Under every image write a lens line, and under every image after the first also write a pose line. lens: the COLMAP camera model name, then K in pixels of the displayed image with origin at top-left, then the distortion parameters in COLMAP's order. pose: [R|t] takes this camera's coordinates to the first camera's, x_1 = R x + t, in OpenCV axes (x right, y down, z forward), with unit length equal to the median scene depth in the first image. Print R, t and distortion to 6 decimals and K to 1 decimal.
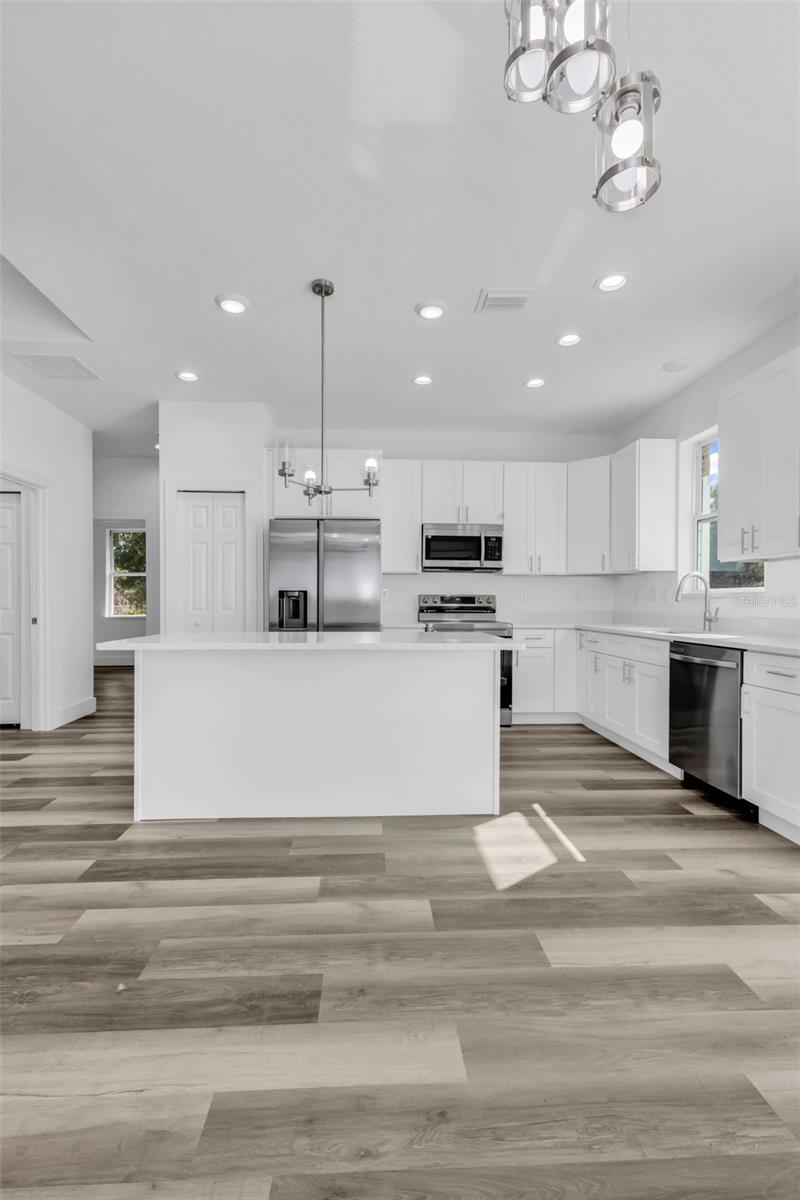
lens RADIAL K [[512.3, 0, 342.4], [0, 512.3, 604.8], [0, 0, 1]] dist [0.012146, -0.000605]
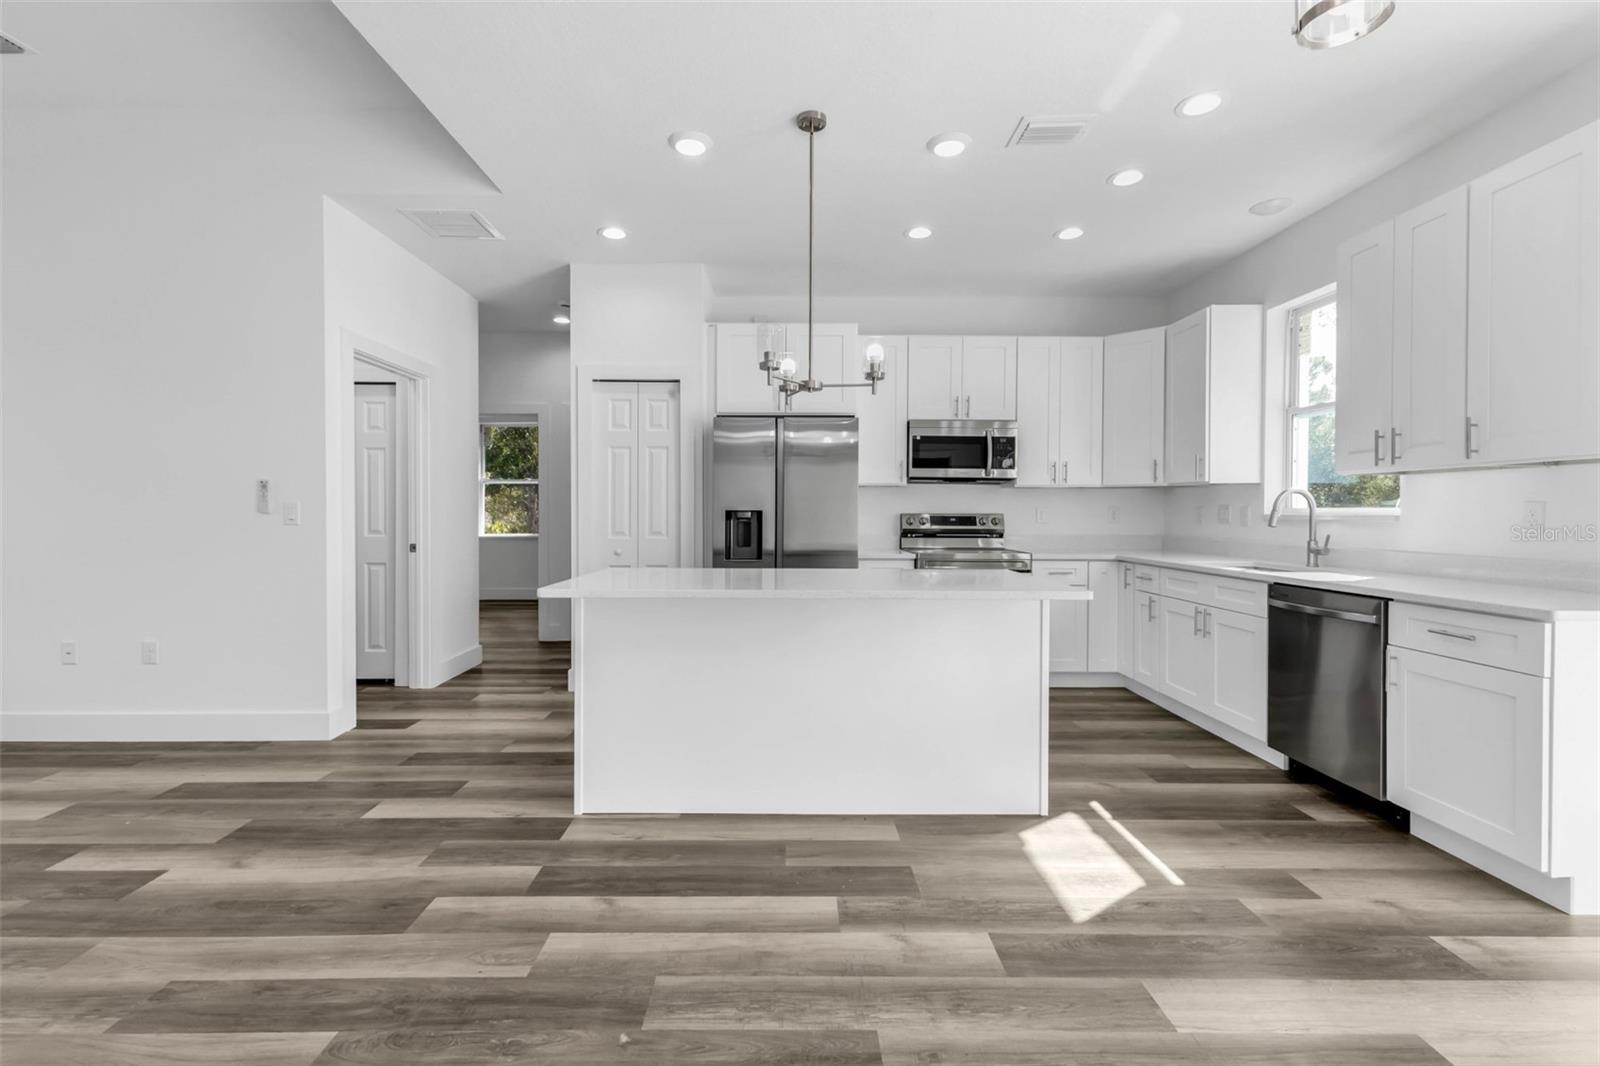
lens RADIAL K [[674.3, 0, 729.7], [0, 674.3, 518.6], [0, 0, 1]] dist [0.013452, -0.004384]
pose [[0.998985, 0.000452, -0.045042, -0.112068], [-0.000324, 0.999996, 0.002851, -0.028524], [0.045043, -0.002833, 0.998981, -0.012405]]
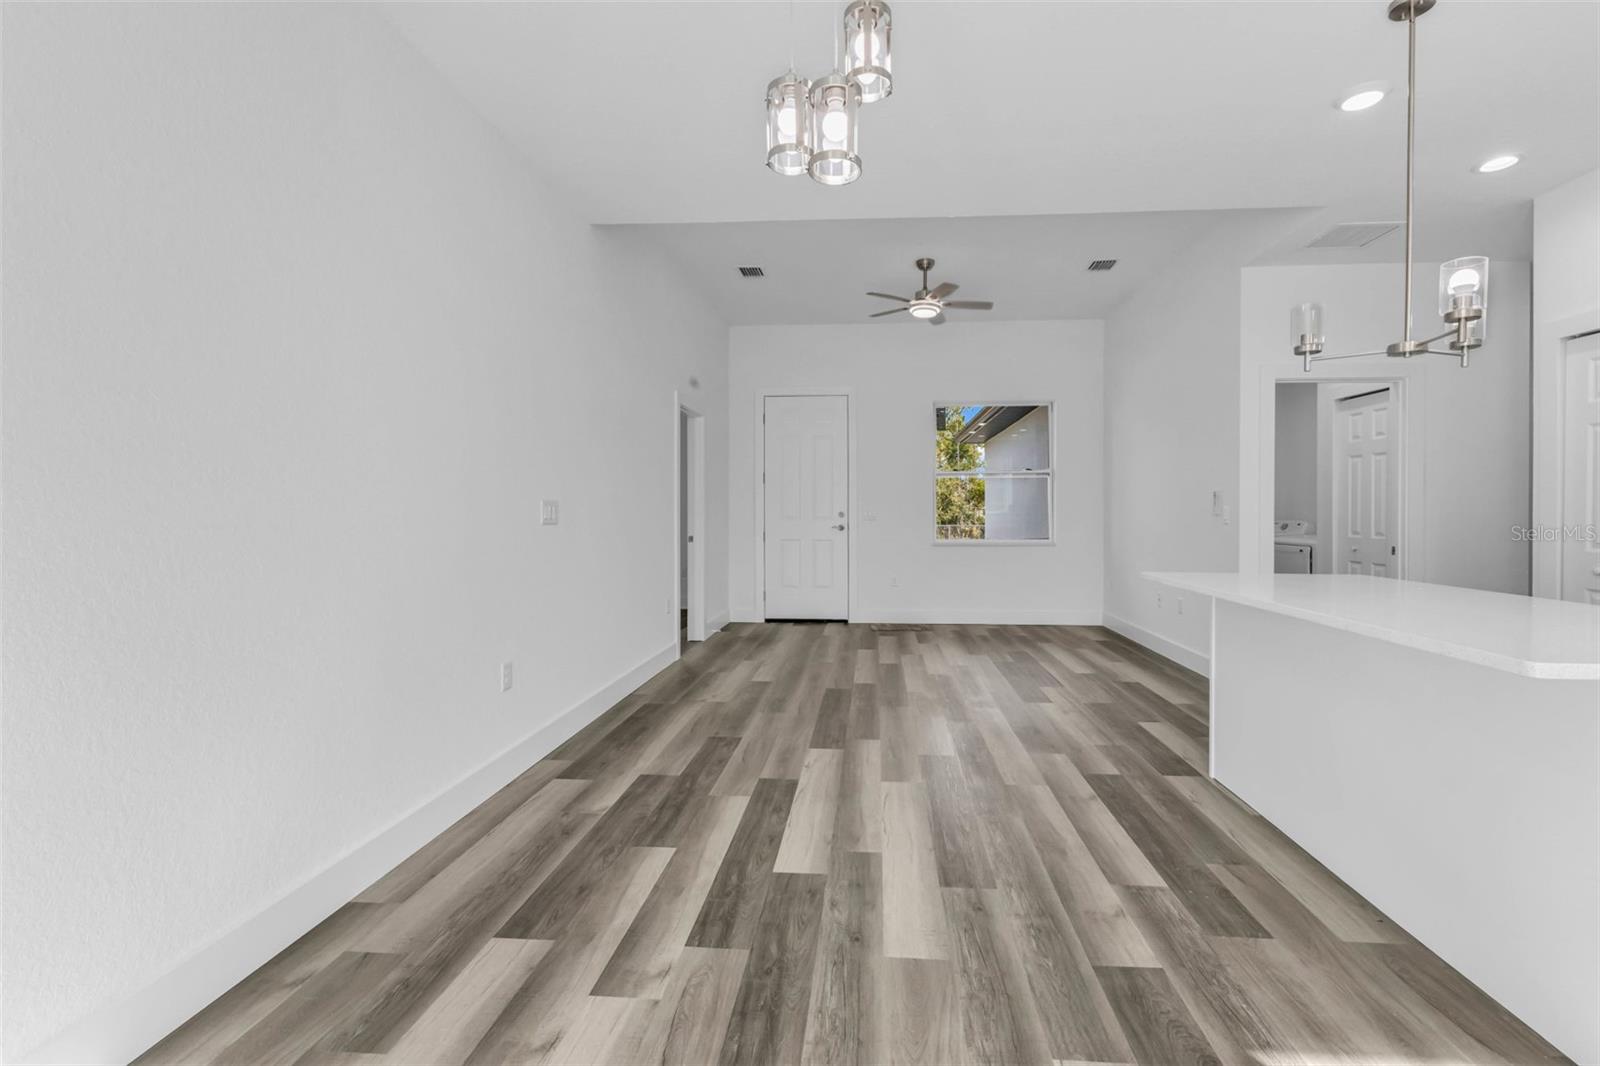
lens RADIAL K [[714.8, 0, 931.5], [0, 714.8, 518.4], [0, 0, 1]] dist [0.003835, -0.000038]
pose [[0.022617, 0.005971, -0.999726, 0.758242], [-0.010105, 0.999932, 0.005744, -0.029724], [0.999693, 0.009972, 0.022675, 0.436381]]
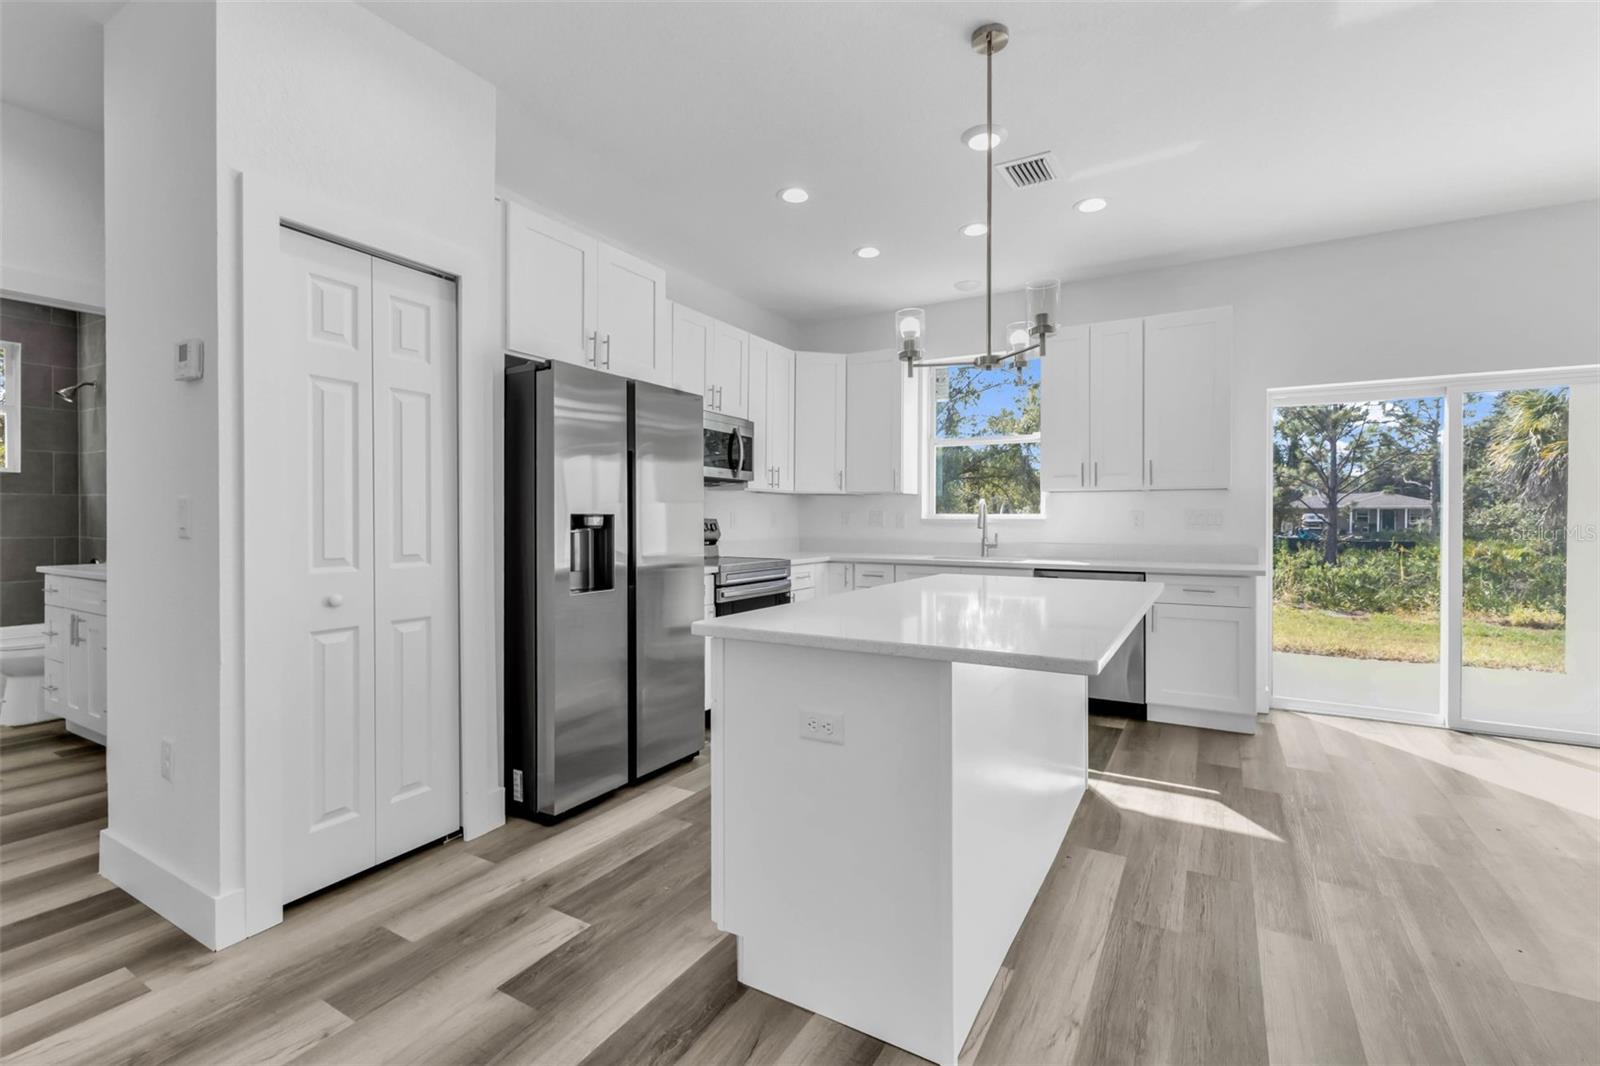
lens RADIAL K [[718.1, 0, 823.2], [0, 718.1, 521.2], [0, 0, 1]] dist [0.011940, 0.000003]
pose [[0.527717, -0.005606, 0.849401, -0.878809], [0.006297, 0.999977, 0.002688, -0.033129], [-0.849397, 0.003930, 0.527740, 0.705400]]
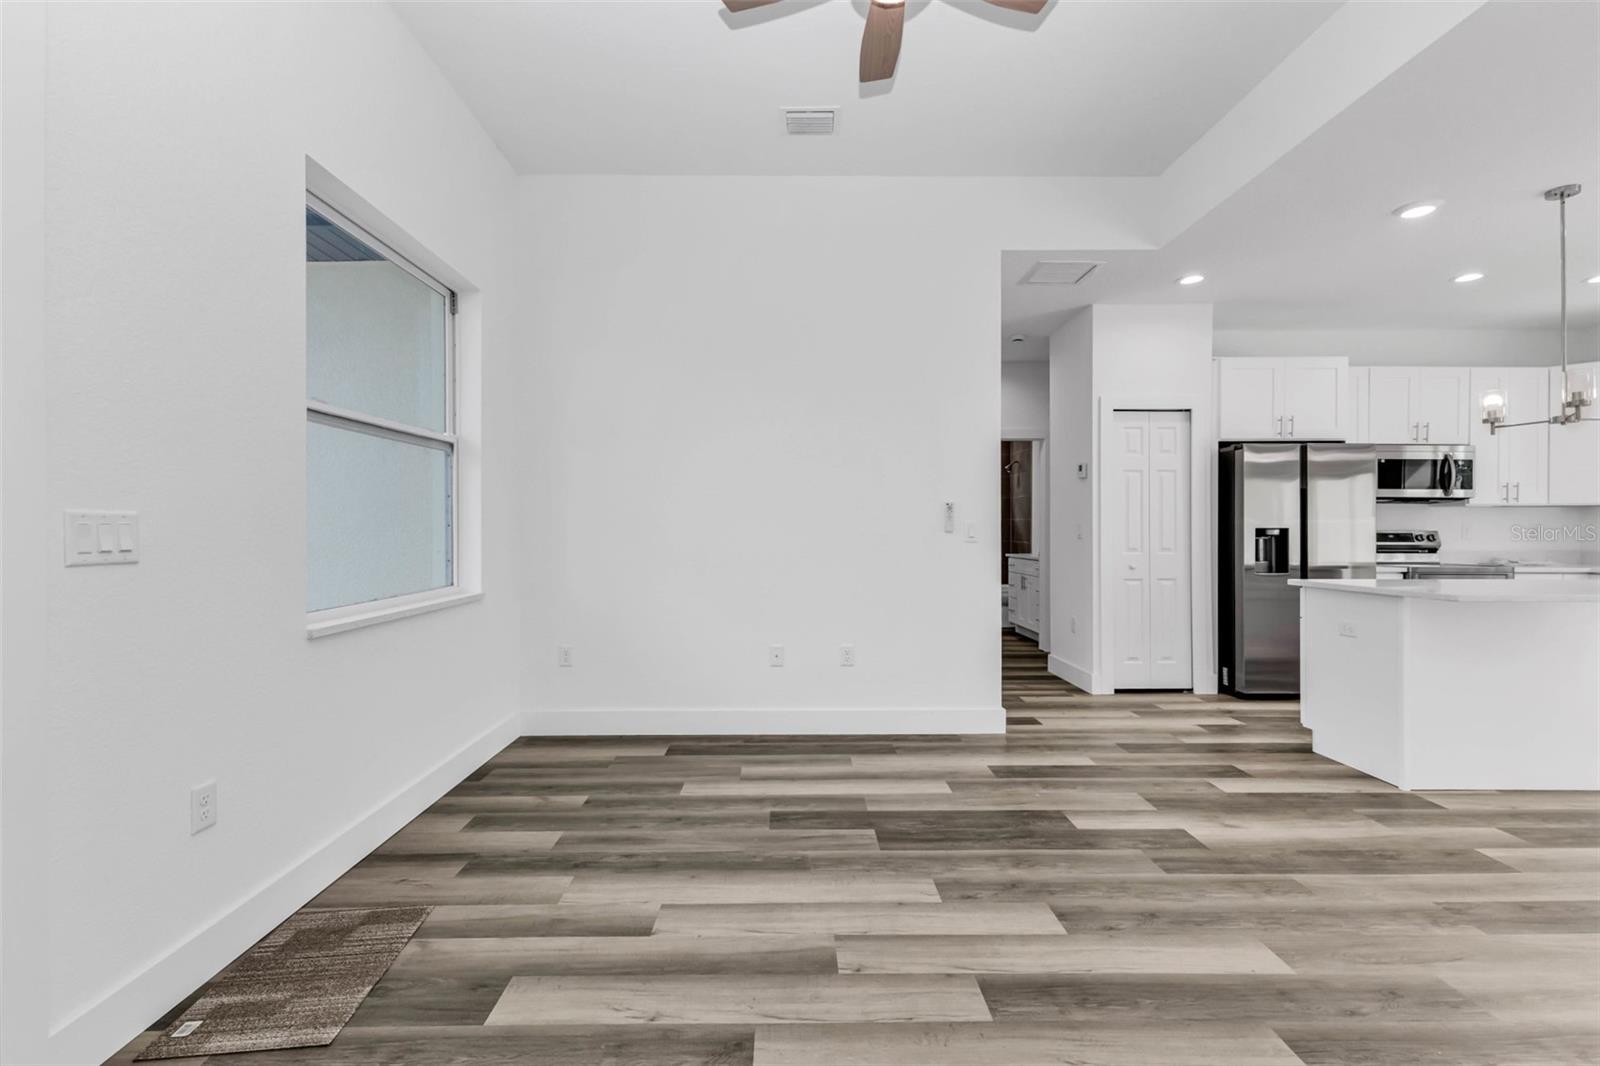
lens RADIAL K [[674.6, 0, 789.2], [0, 674.6, 531.5], [0, 0, 1]] dist [0.002993, 0.000198]
pose [[0.998753, -0.002907, -0.049842, -1.295696], [0.002608, 0.999978, -0.006053, -0.027424], [0.049859, 0.005915, 0.998739, -0.222553]]
